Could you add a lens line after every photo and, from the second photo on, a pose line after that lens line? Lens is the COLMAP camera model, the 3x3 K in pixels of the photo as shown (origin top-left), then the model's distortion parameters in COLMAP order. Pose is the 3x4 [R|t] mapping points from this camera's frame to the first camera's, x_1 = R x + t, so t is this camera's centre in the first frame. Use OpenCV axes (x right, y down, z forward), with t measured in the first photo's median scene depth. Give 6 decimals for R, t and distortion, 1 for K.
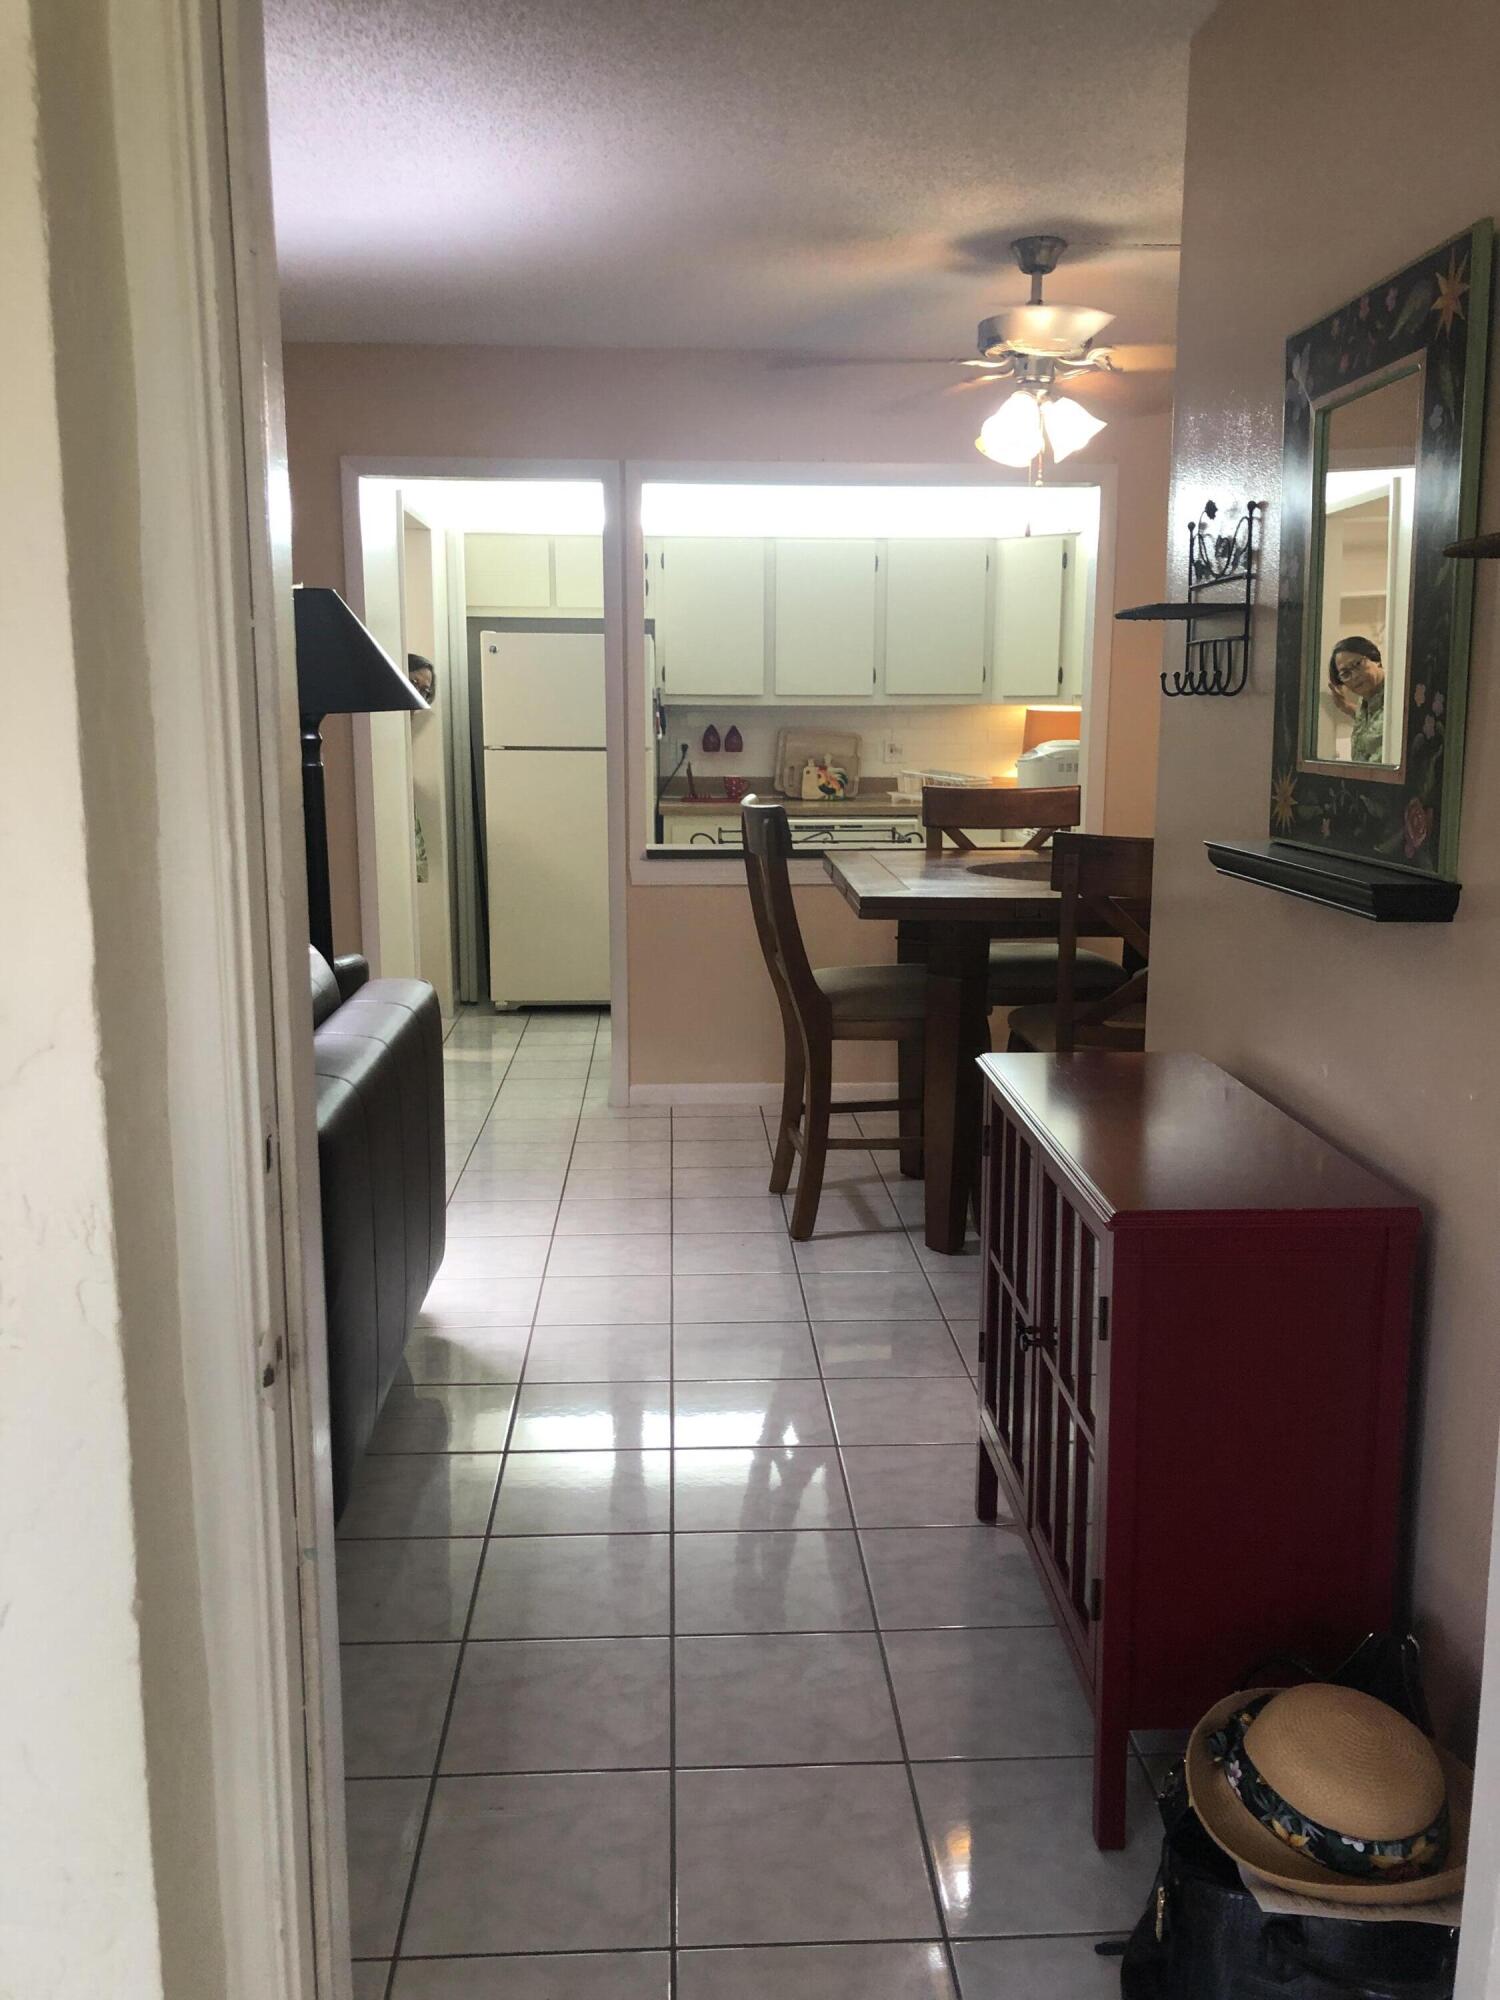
lens RADIAL K [[1655.4, 0, 750.0], [0, 1655.4, 1000.0], [0, 0, 1]] dist [0.088312, -0.088891]
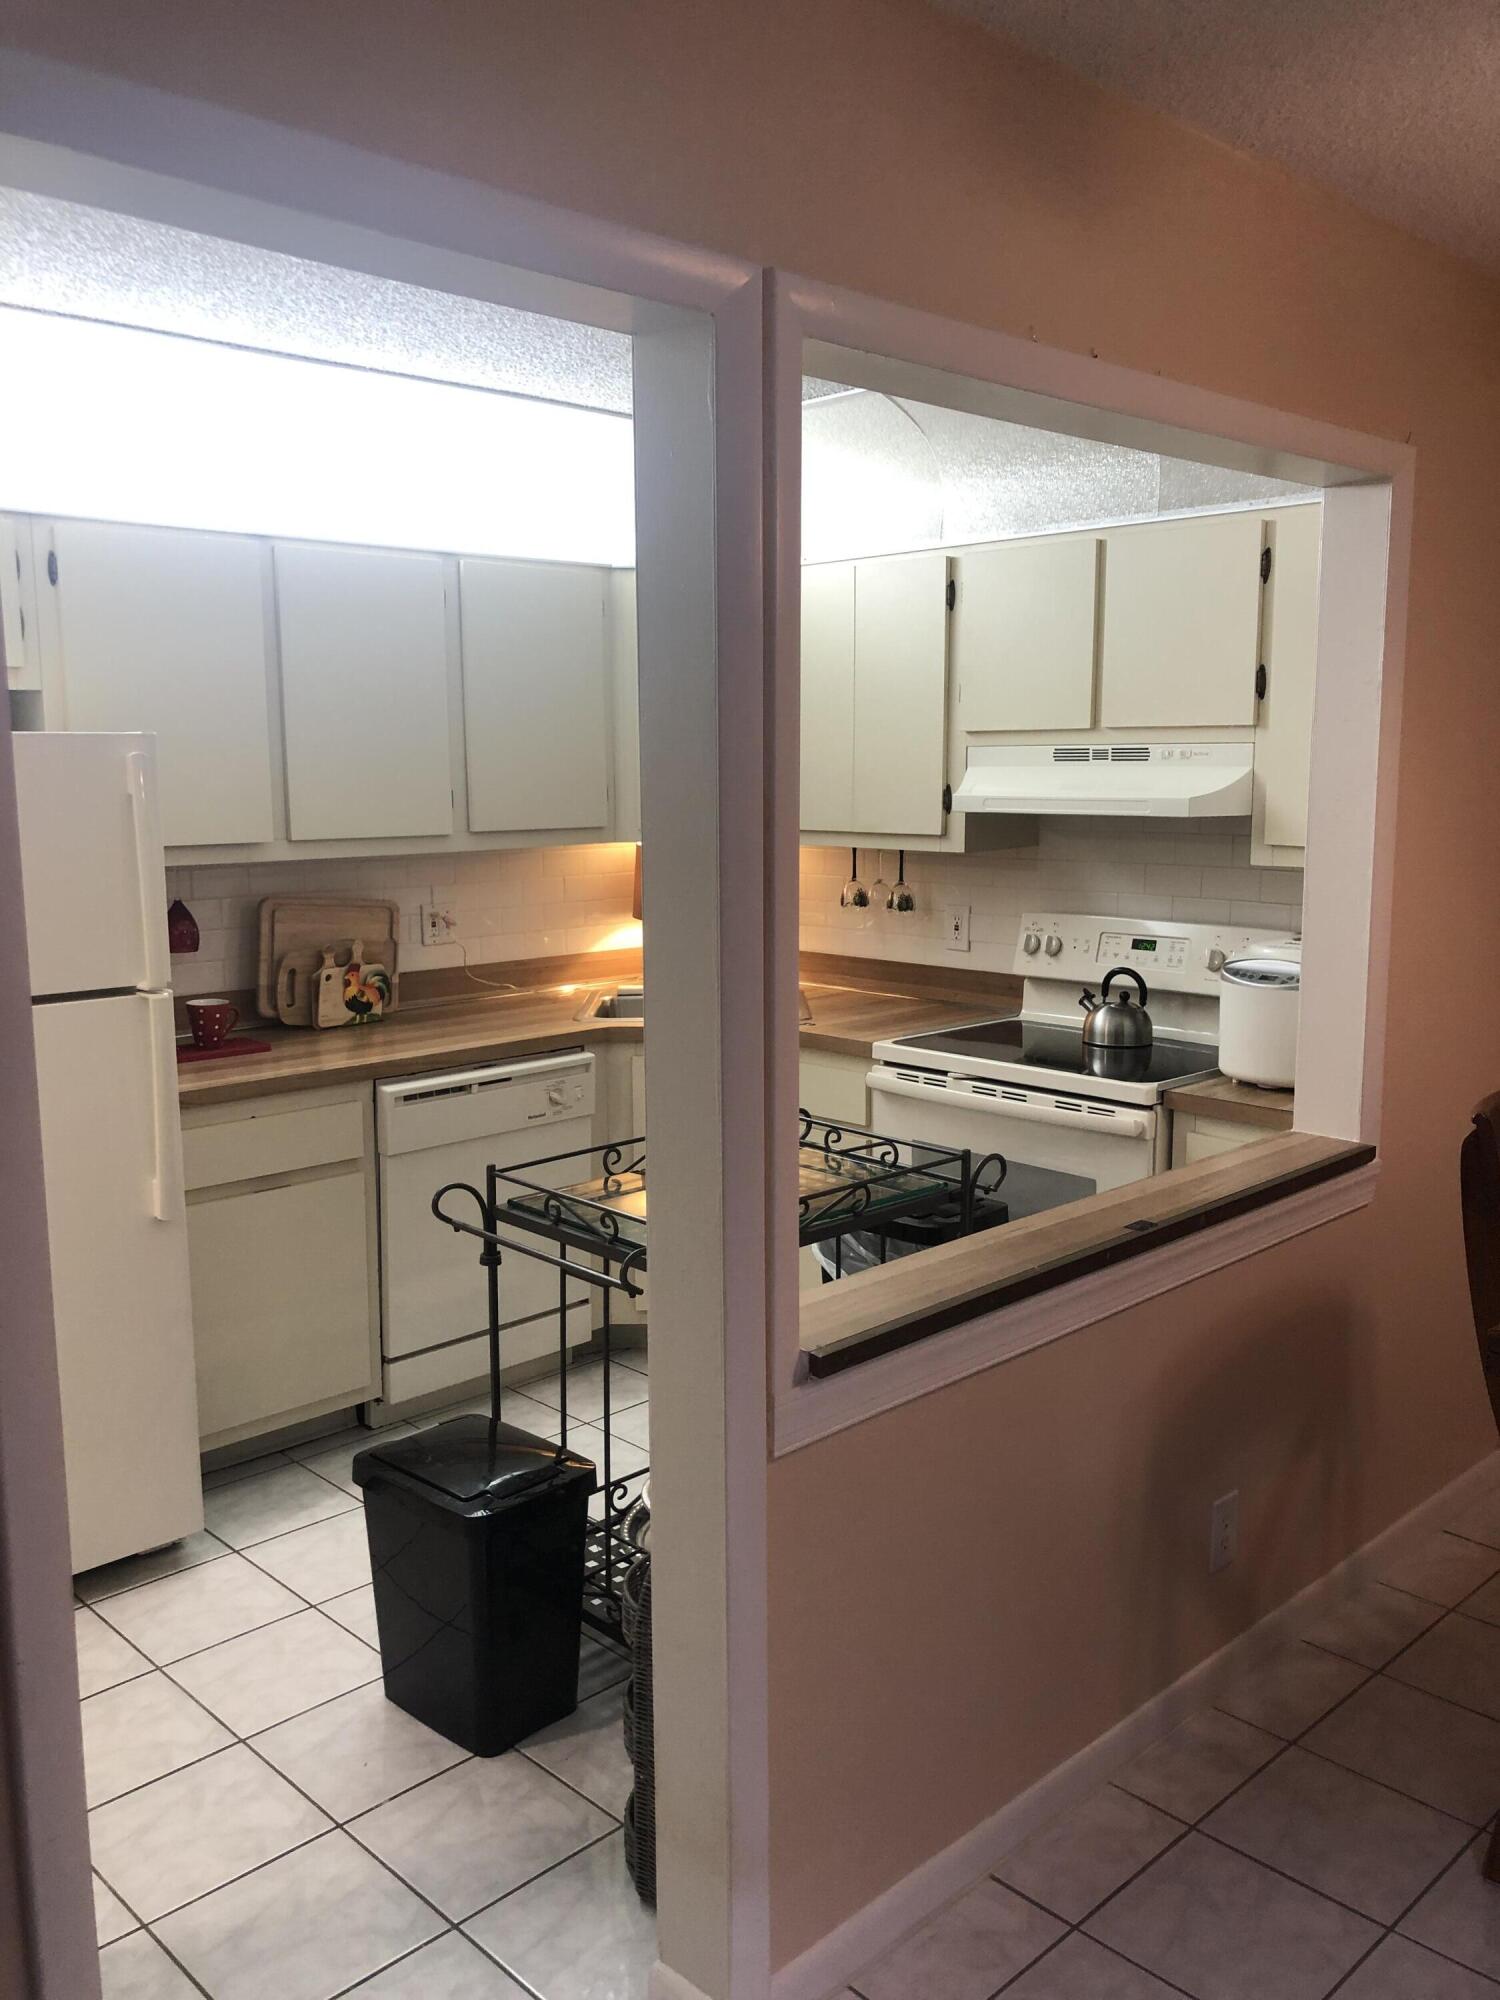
lens RADIAL K [[1655.4, 0, 750.0], [0, 1655.4, 1000.0], [0, 0, 1]] dist [0.088312, -0.088891]
pose [[0.746308, -0.110070, 0.656436, -0.218356], [0.128740, 0.991479, 0.019883, -0.124483], [-0.653031, 0.069670, 0.754120, 0.510743]]
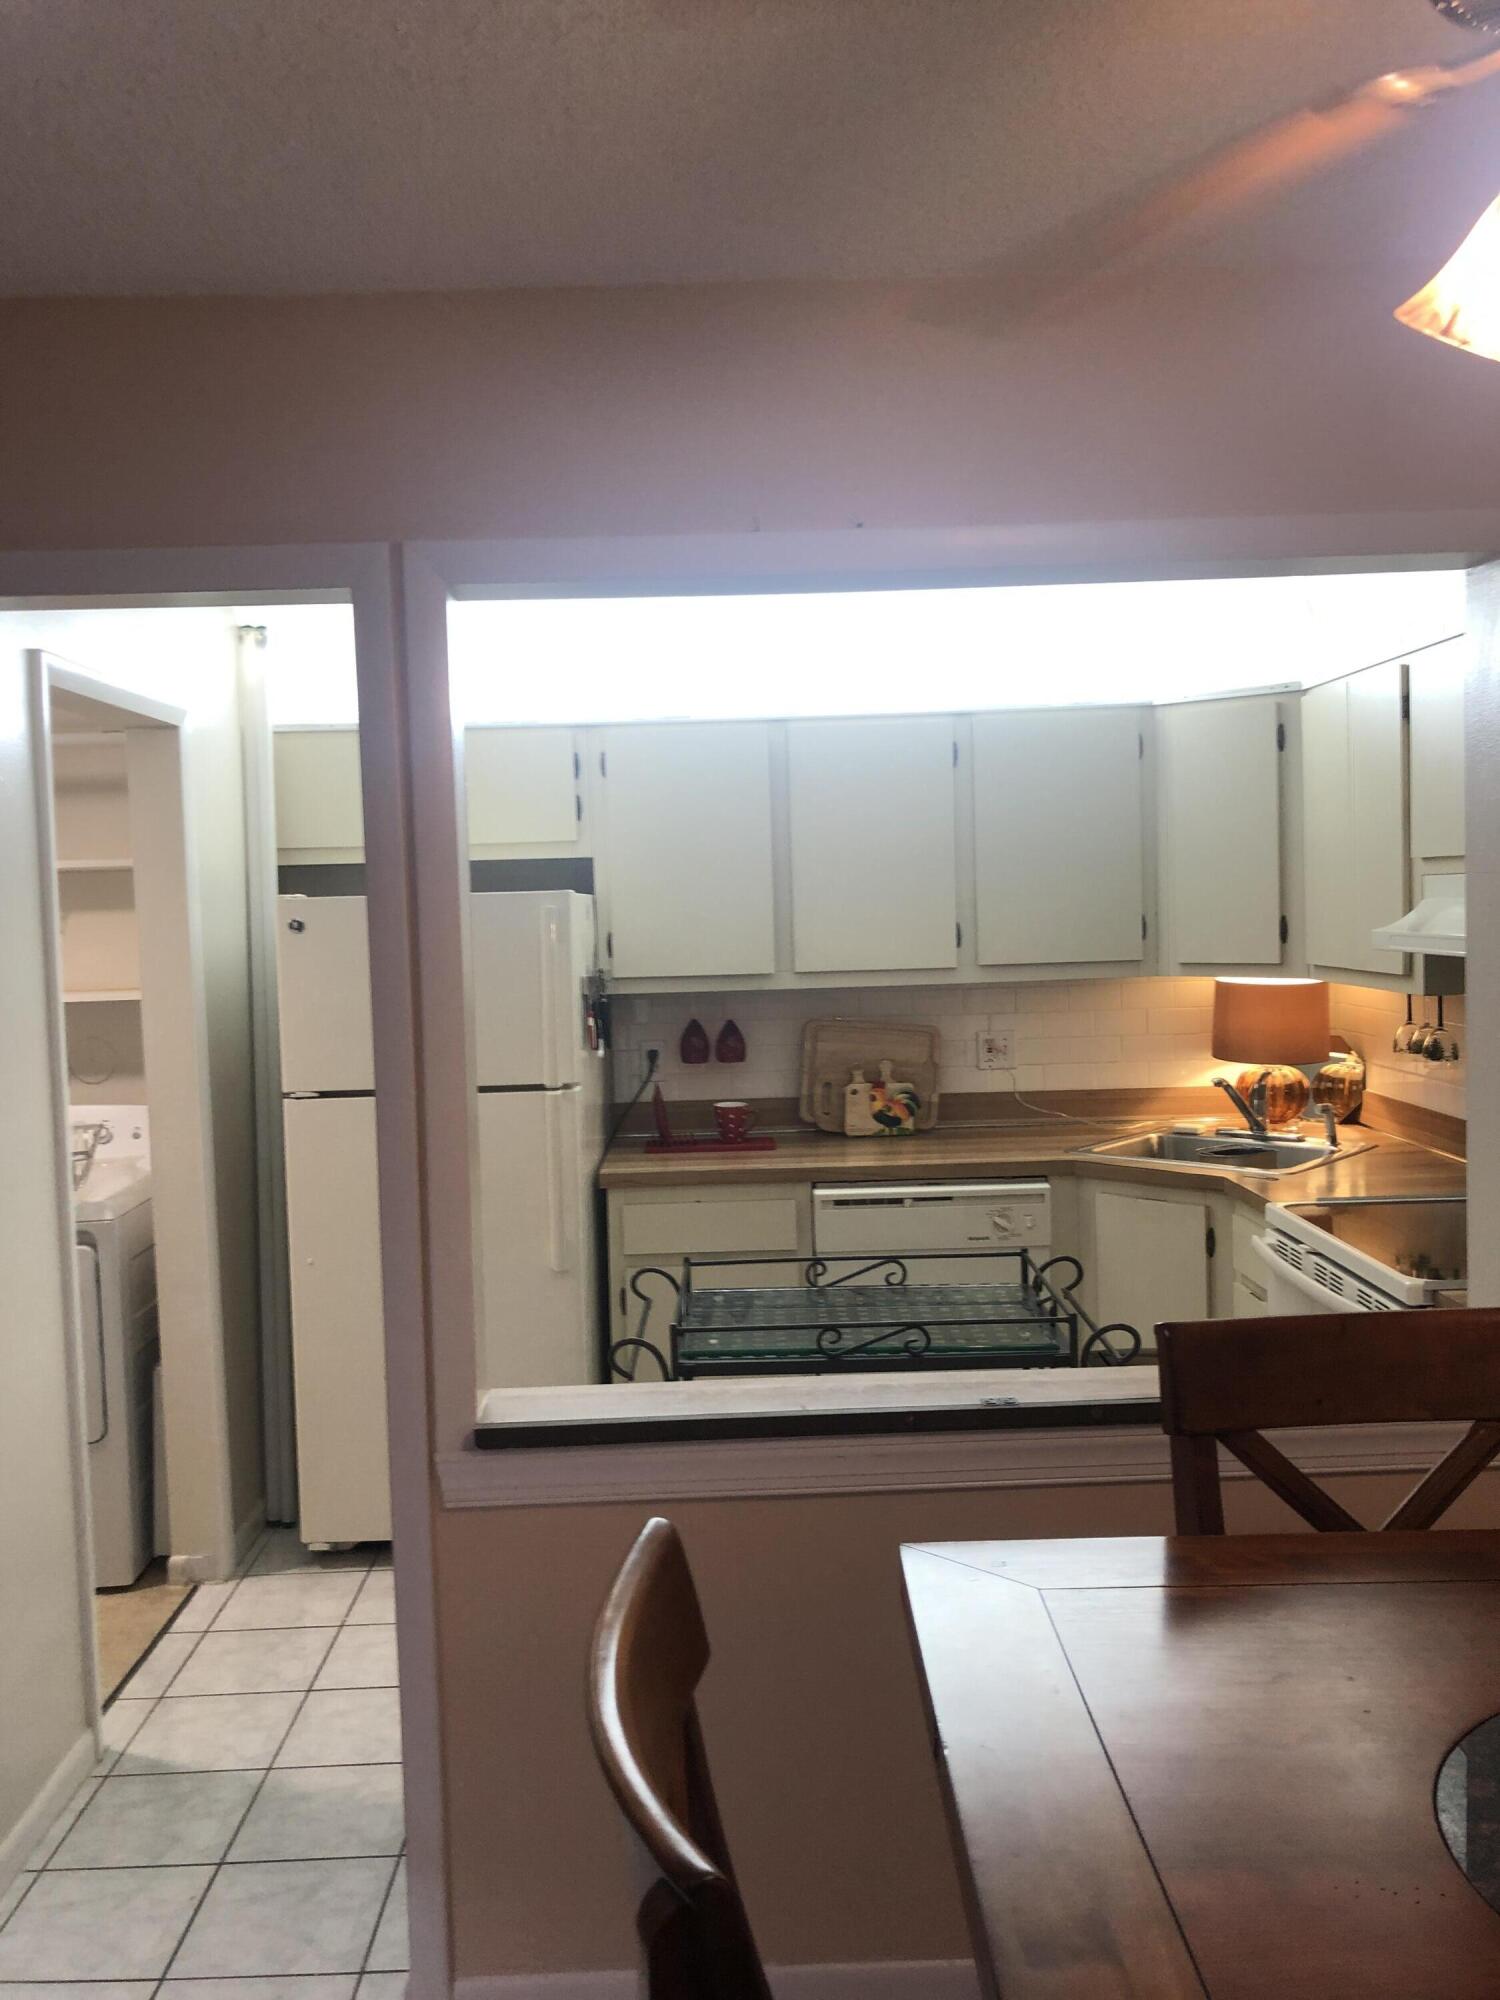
lens RADIAL K [[1655.4, 0, 750.0], [0, 1655.4, 1000.0], [0, 0, 1]] dist [0.088312, -0.088891]
pose [[0.998906, -0.033185, -0.032952, 0.018139], [0.029277, 0.993197, -0.112710, -0.104527], [0.036468, 0.111622, 0.993081, 0.396112]]
